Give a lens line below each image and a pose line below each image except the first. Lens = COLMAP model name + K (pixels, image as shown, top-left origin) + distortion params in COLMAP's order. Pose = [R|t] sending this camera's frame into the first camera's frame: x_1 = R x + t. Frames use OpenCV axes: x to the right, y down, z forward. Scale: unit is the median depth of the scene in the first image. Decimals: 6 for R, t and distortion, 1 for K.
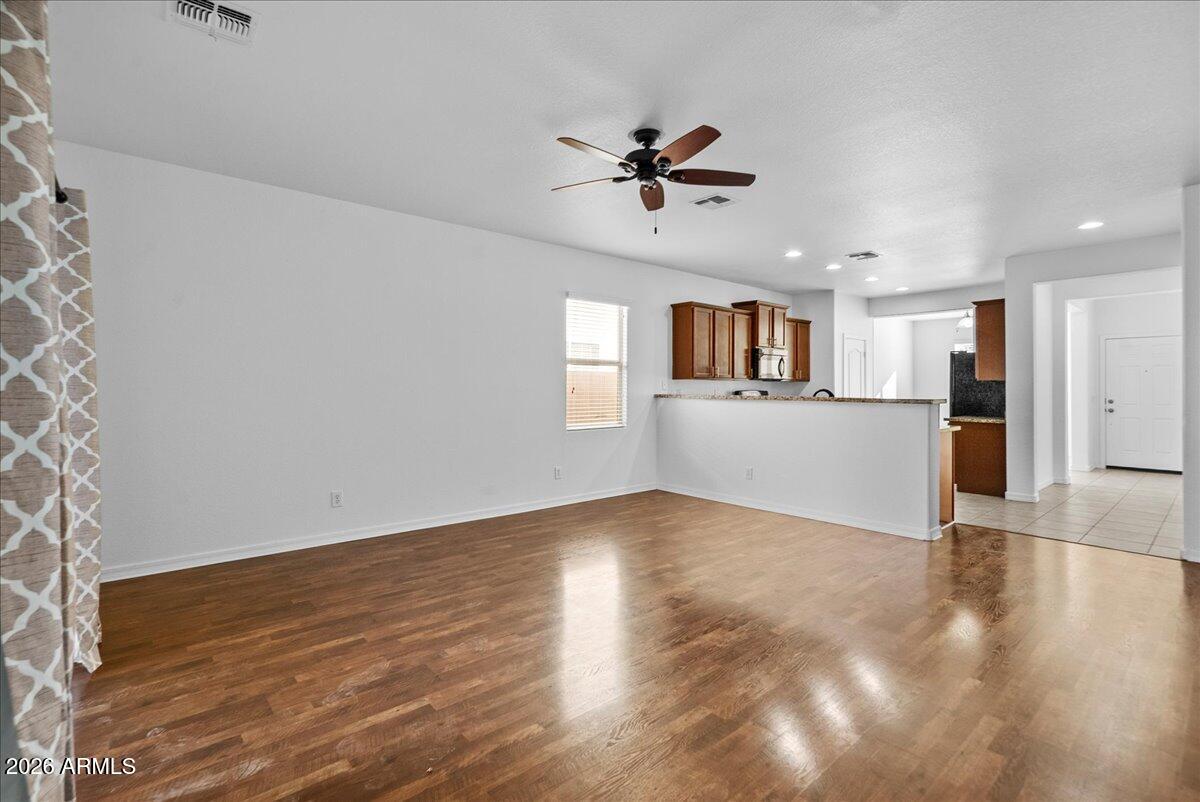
lens RADIAL K [[558.4, 0, 602.1], [0, 558.4, 382.2], [0, 0, 1]] dist [-0.002137, -0.000422]
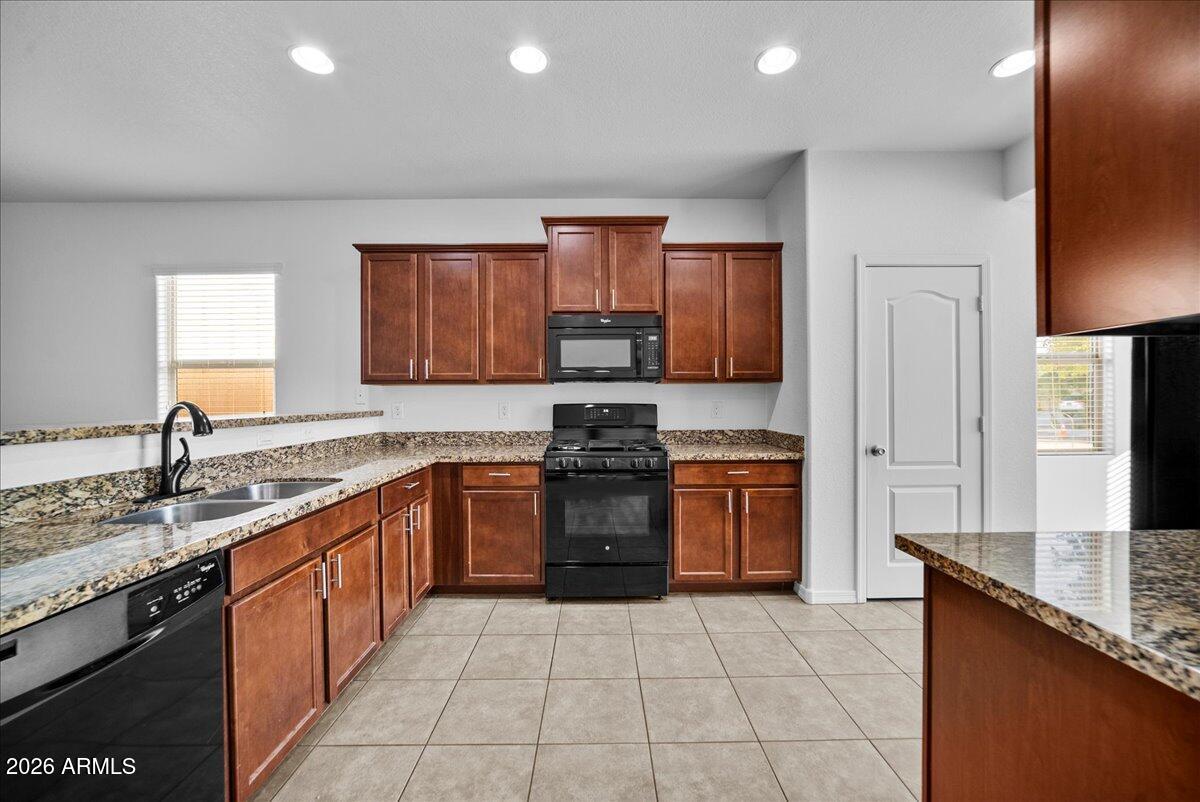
lens RADIAL K [[480.4, 0, 603.8], [0, 480.4, 400.7], [0, 0, 1]] dist [-0.008568, 0.000246]
pose [[0.761173, -0.006054, -0.648521, 0.549554], [0.017996, 0.999769, 0.011789, 0.007806], [0.648299, -0.020644, 0.761106, 0.670445]]
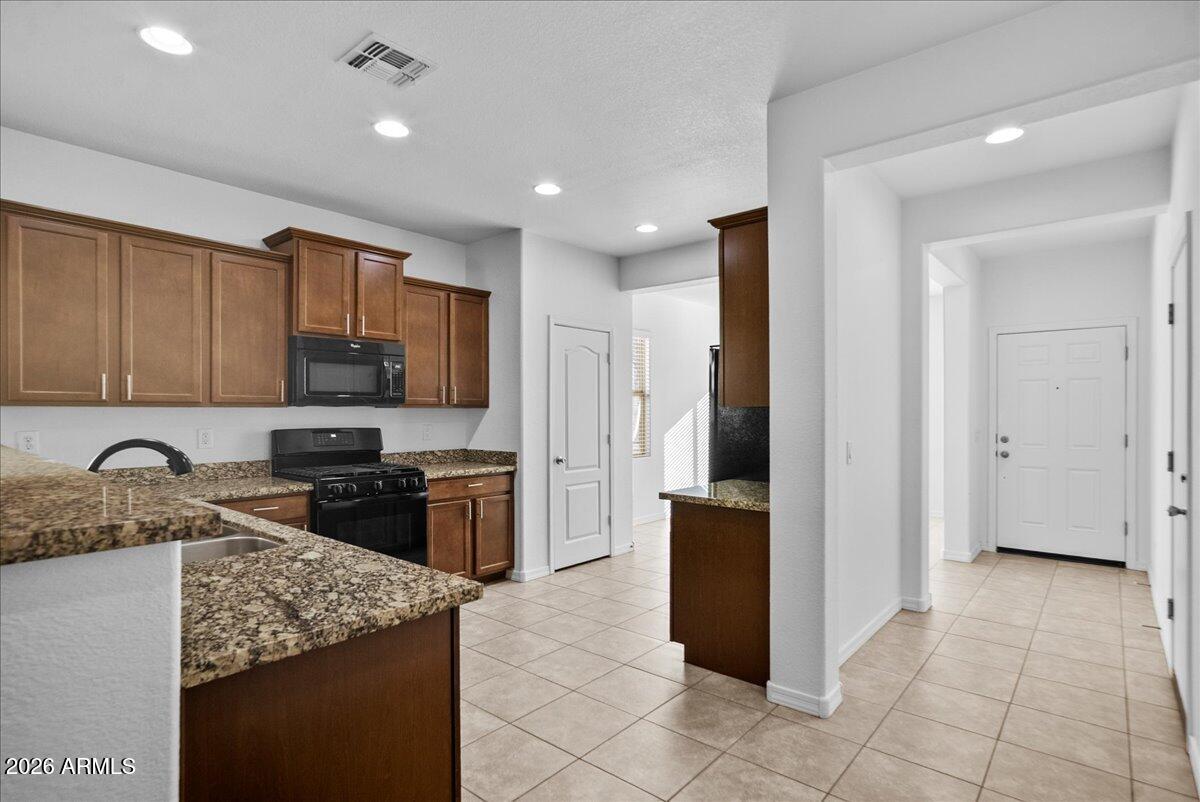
lens RADIAL K [[606.0, 0, 602.7], [0, 606.0, 406.7], [0, 0, 1]] dist [-0.003777, 0.000095]
pose [[0.989668, -0.003840, 0.143325, 0.427313], [0.003018, 0.999978, 0.005953, -0.005101], [-0.143345, -0.005459, 0.989658, 0.456069]]
